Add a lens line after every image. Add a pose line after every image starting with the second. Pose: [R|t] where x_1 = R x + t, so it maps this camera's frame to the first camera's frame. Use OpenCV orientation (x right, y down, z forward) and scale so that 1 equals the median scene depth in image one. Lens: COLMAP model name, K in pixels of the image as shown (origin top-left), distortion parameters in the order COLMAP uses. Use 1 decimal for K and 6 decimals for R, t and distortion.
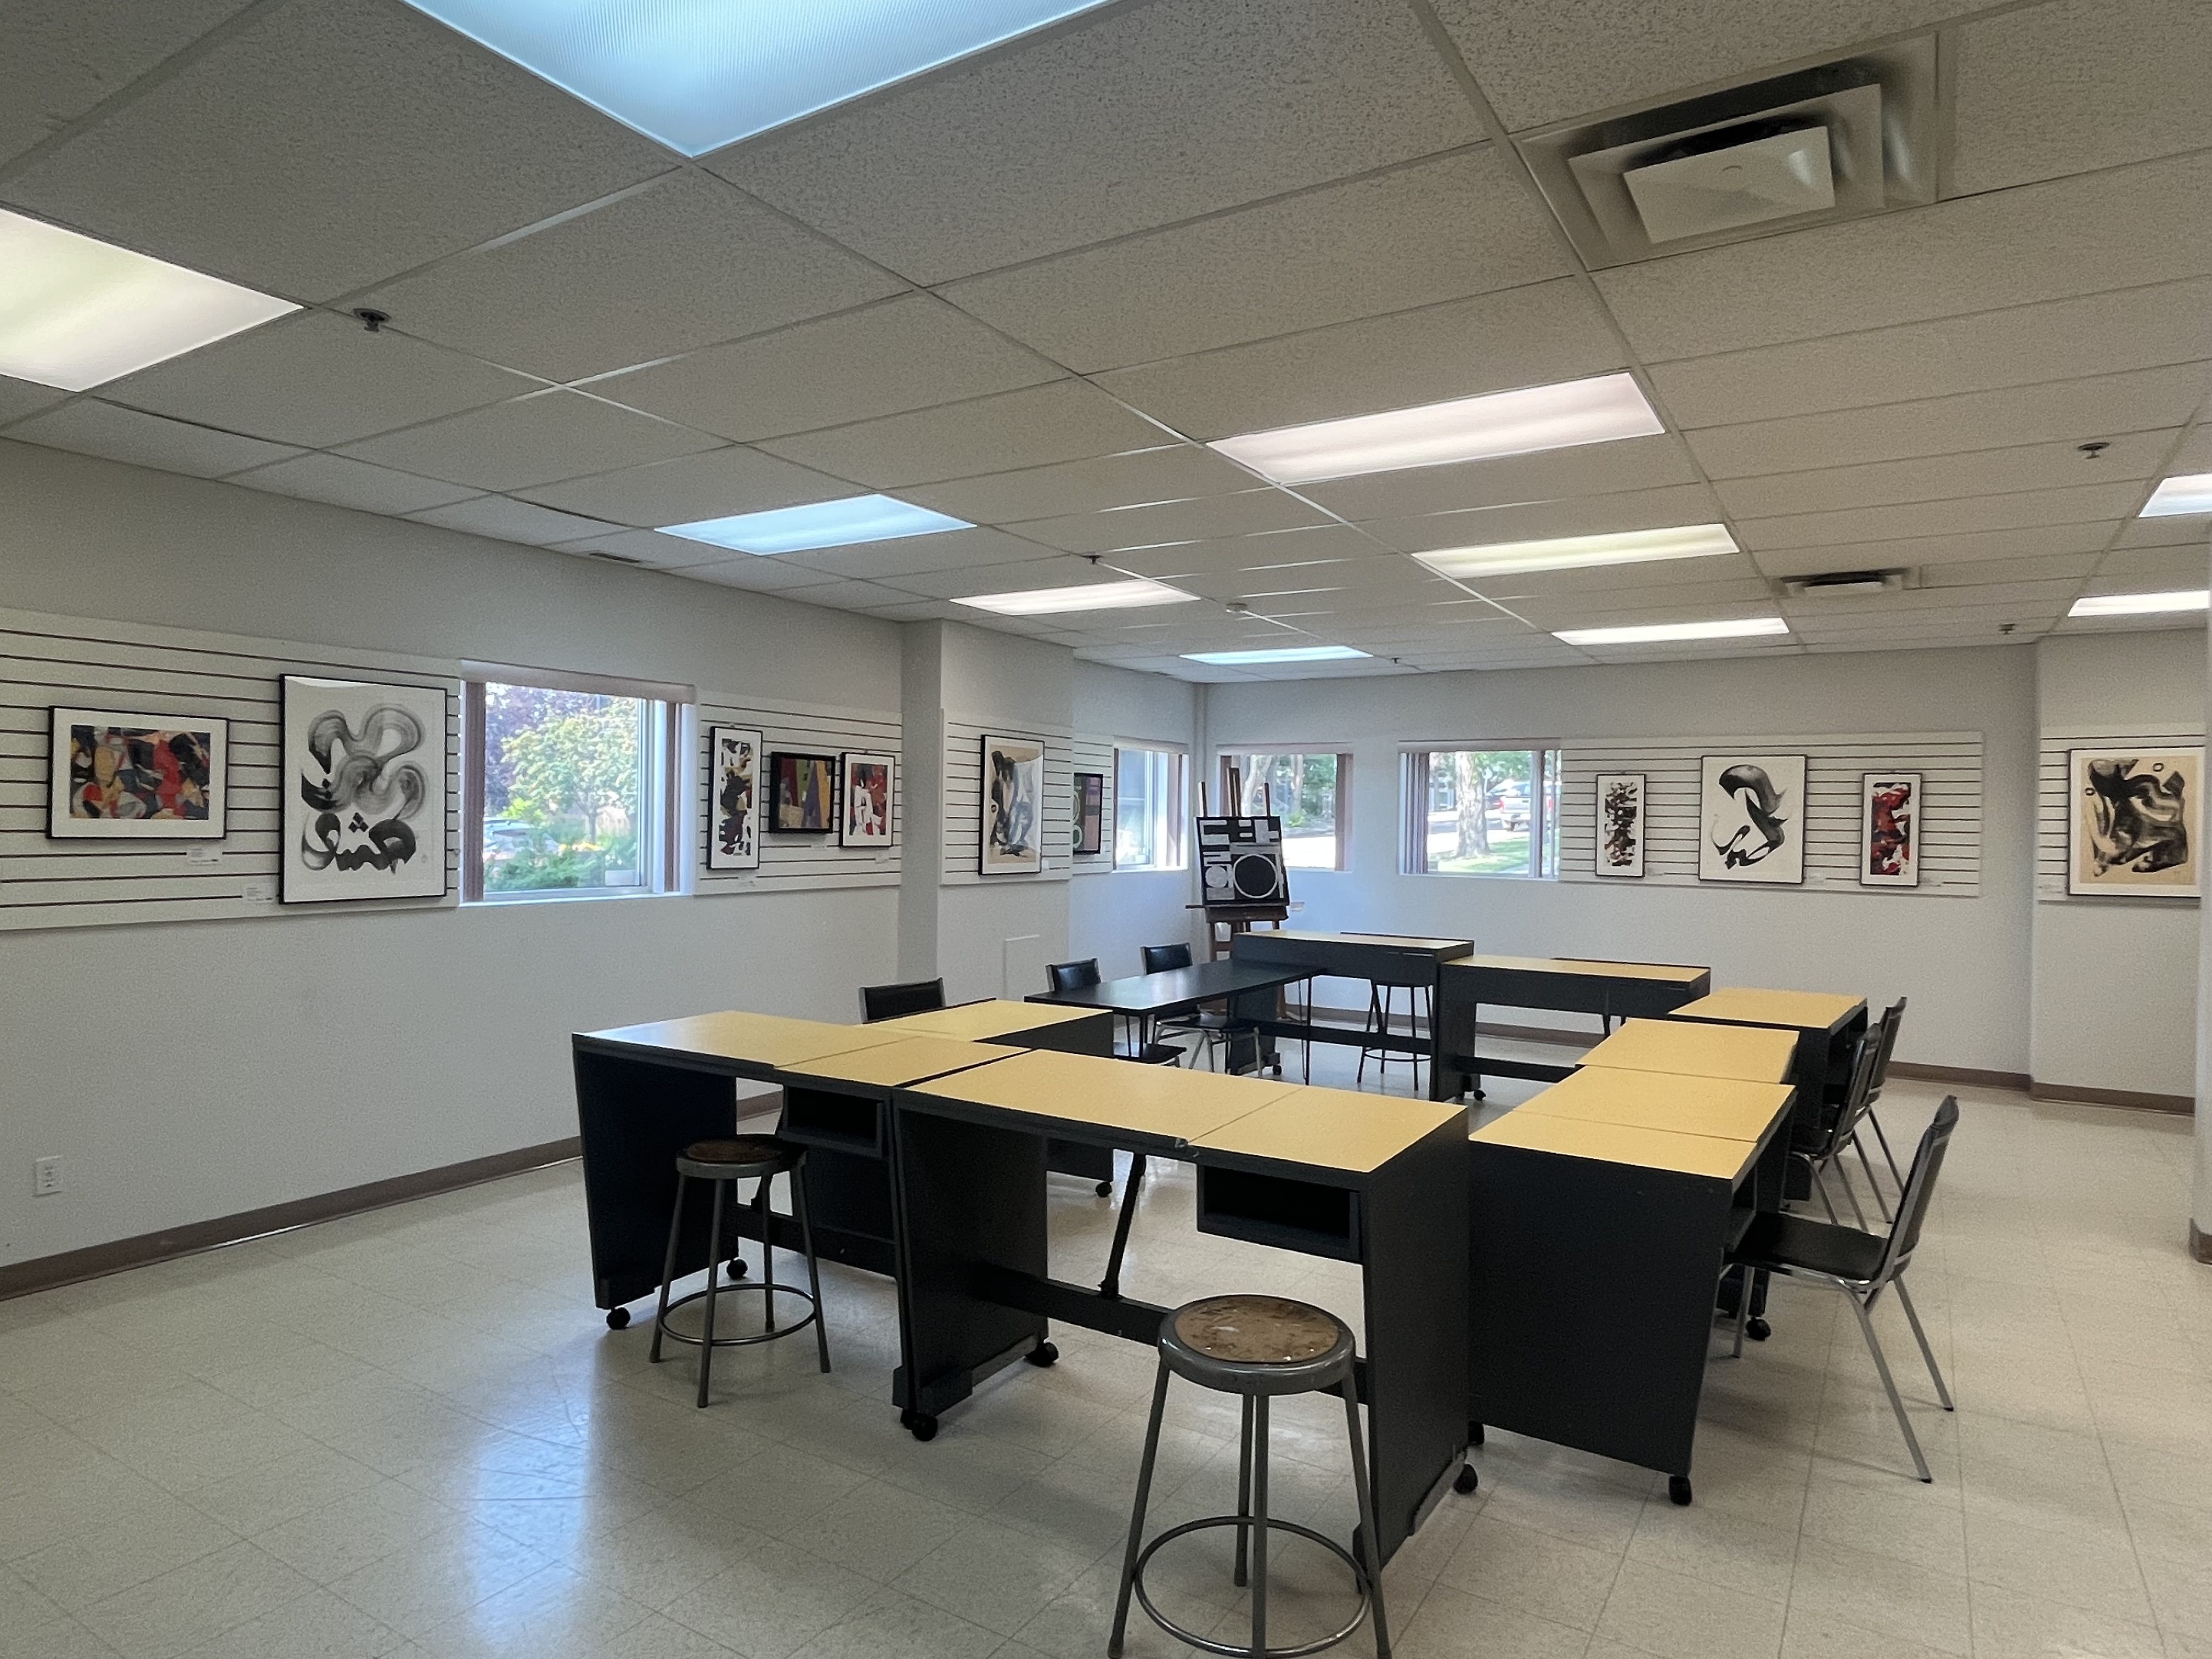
lens RADIAL K [[1302.9, 0, 1104.7], [0, 1302.9, 838.4], [0, 0, 1]] dist [-0.001202, -0.002479]
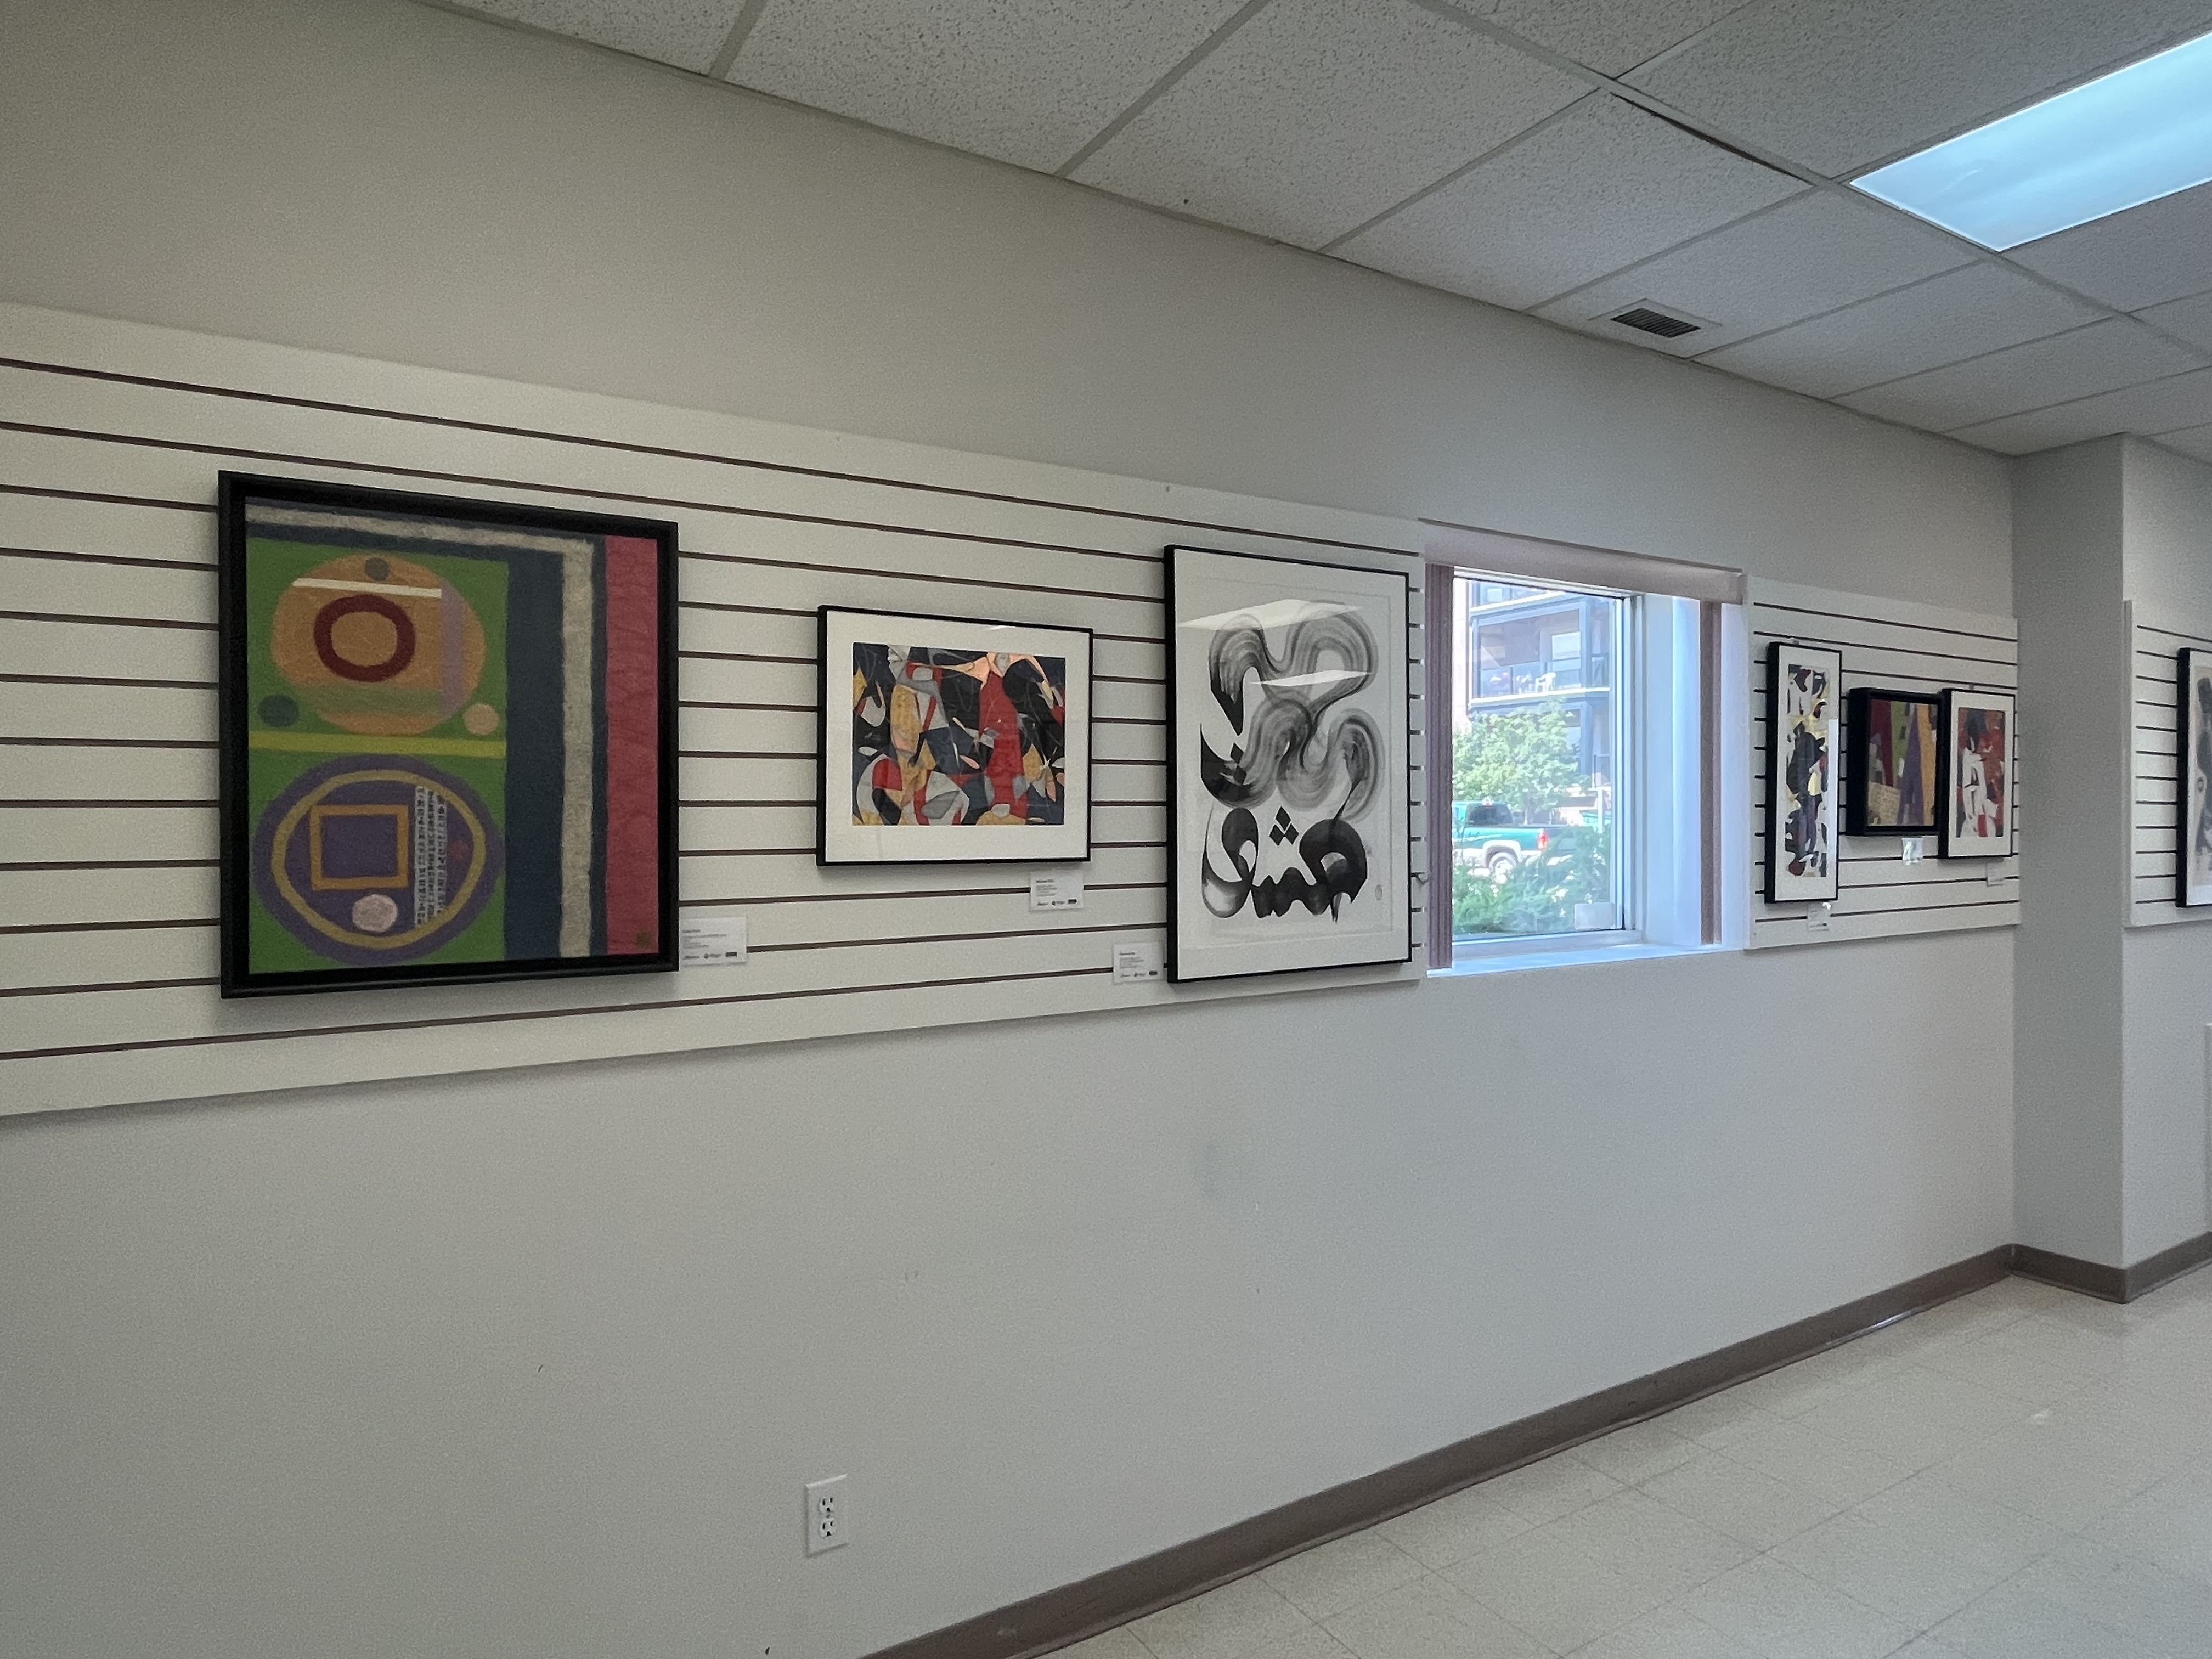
lens RADIAL K [[1302.9, 0, 1093.9], [0, 1302.9, 835.0], [0, 0, 1]] dist [-0.001202, -0.002479]
pose [[0.897553, -0.014874, -0.440655, -0.312943], [0.012470, 0.999887, -0.008352, -0.003880], [0.440729, 0.002002, 0.897638, 0.375094]]
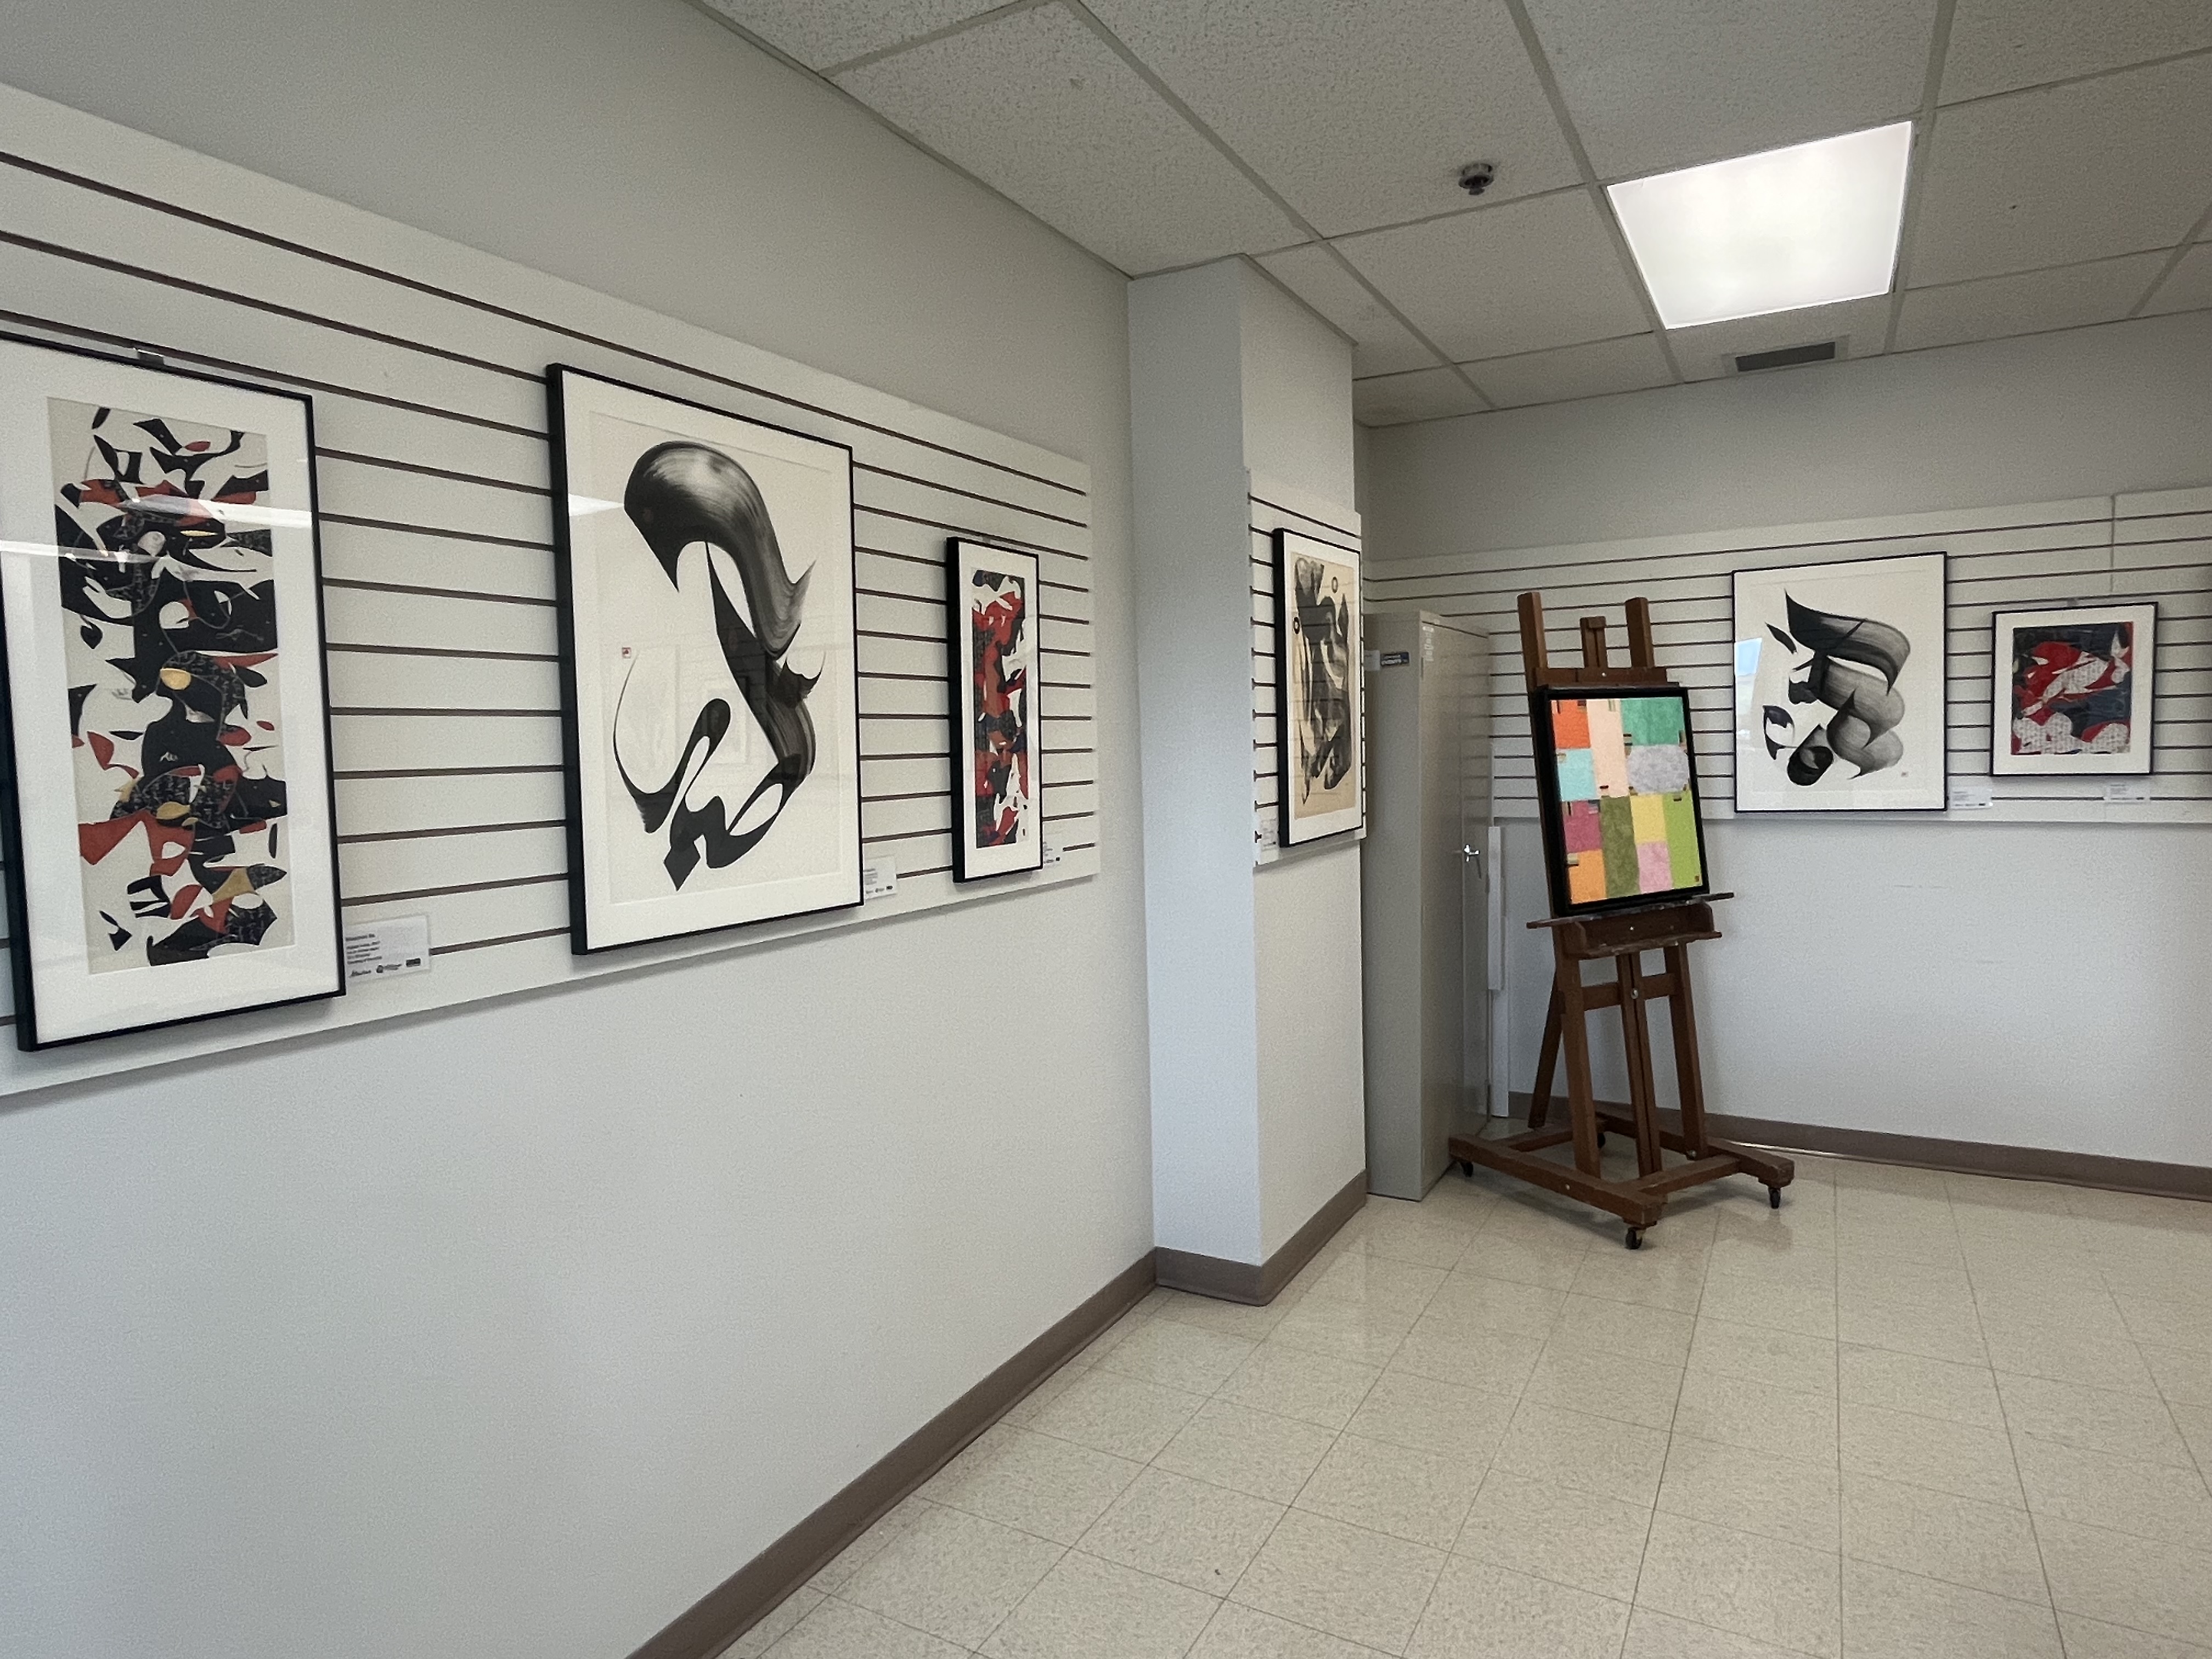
lens RADIAL K [[1302.9, 0, 1105.2], [0, 1302.9, 821.5], [0, 0, 1]] dist [-0.001202, -0.002479]
pose [[-0.049462, -0.074977, 0.995958, 0.274332], [0.037363, 0.996341, 0.076862, -0.003719], [-0.998077, 0.041013, -0.046479, 1.053049]]
